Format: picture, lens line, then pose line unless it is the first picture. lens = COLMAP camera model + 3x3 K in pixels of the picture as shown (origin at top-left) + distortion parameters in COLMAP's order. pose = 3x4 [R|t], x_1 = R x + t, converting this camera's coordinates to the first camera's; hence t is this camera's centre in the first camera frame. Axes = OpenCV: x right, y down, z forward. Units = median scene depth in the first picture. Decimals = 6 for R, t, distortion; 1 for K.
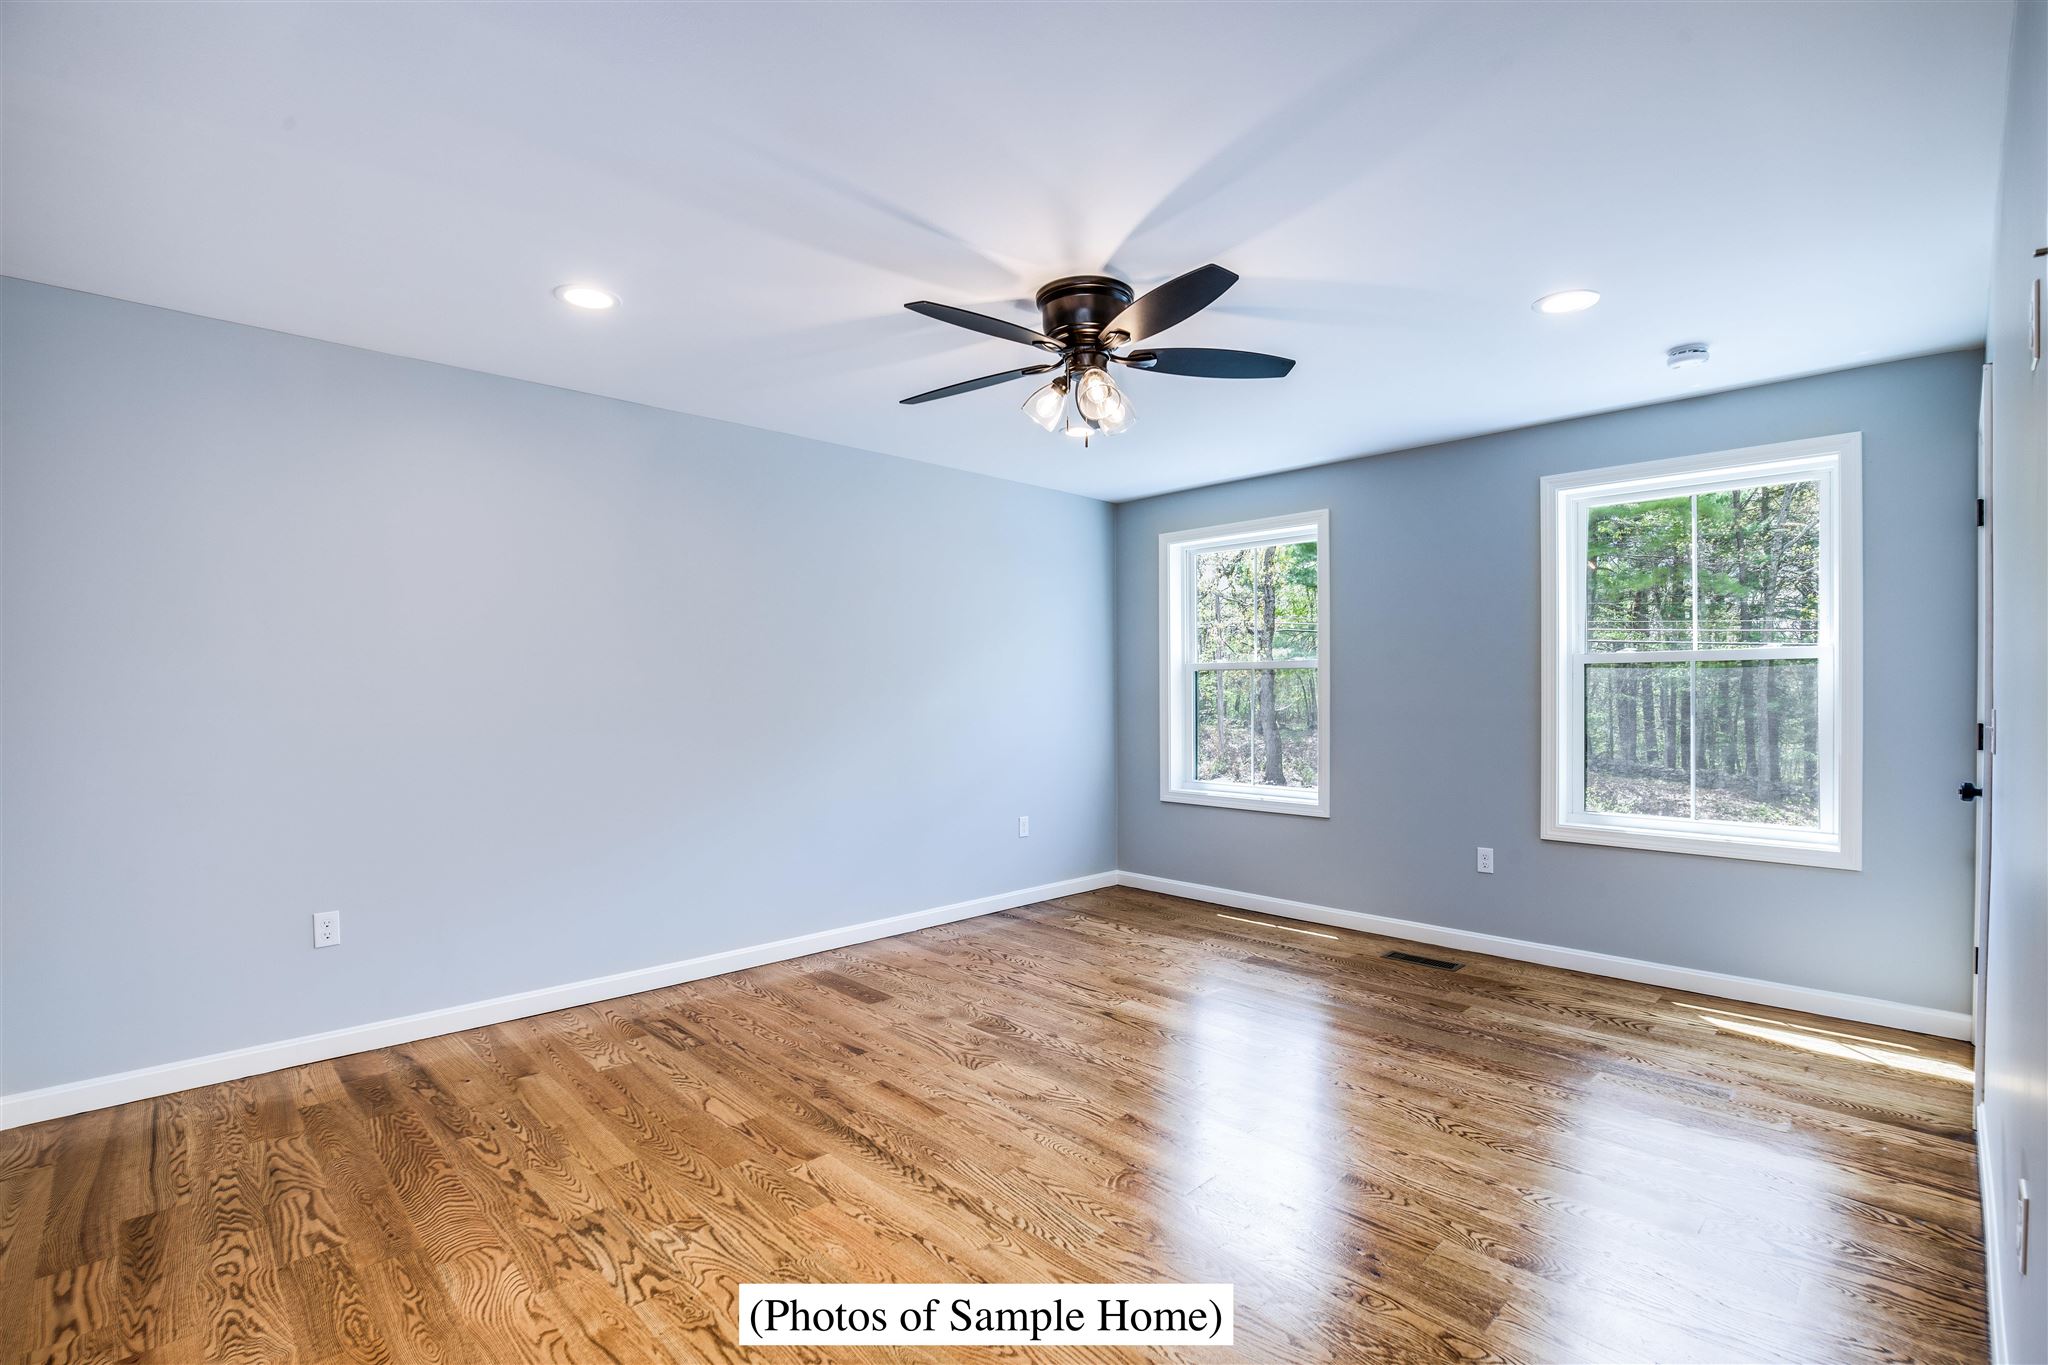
lens RADIAL K [[940.8, 0, 1033.5], [0, 940.8, 674.8], [0, 0, 1]] dist [-0.041890, 0.007165]
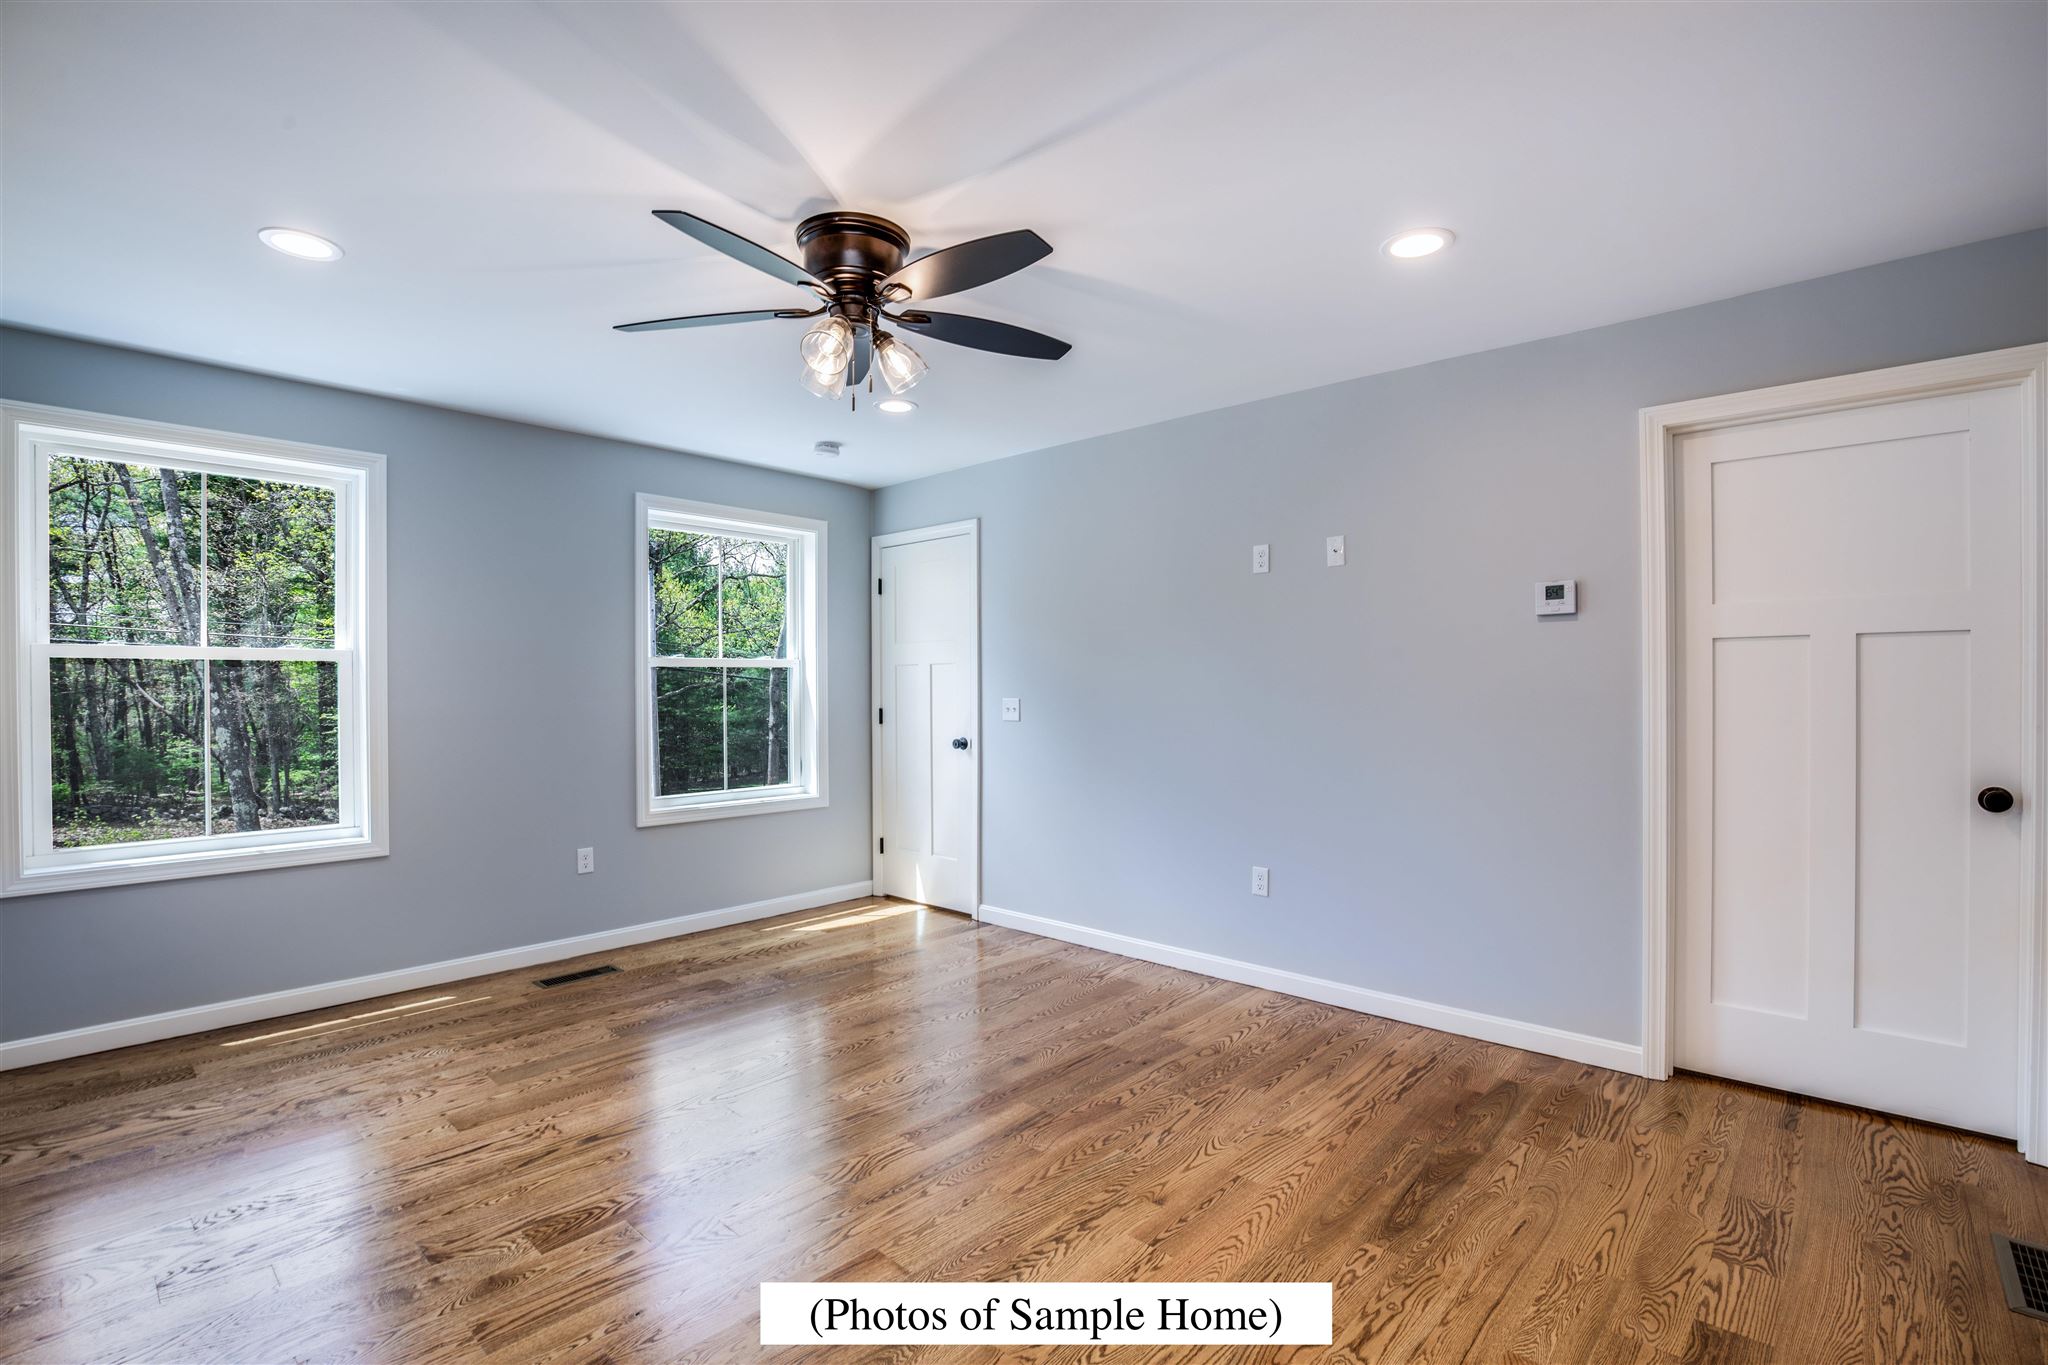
lens RADIAL K [[940.8, 0, 1033.5], [0, 940.8, 674.8], [0, 0, 1]] dist [-0.041890, 0.007165]
pose [[-0.058096, 0.014205, 0.998210, -0.609636], [-0.010097, 0.999839, -0.014816, 0.011629], [-0.998260, -0.010940, -0.057943, 0.656072]]
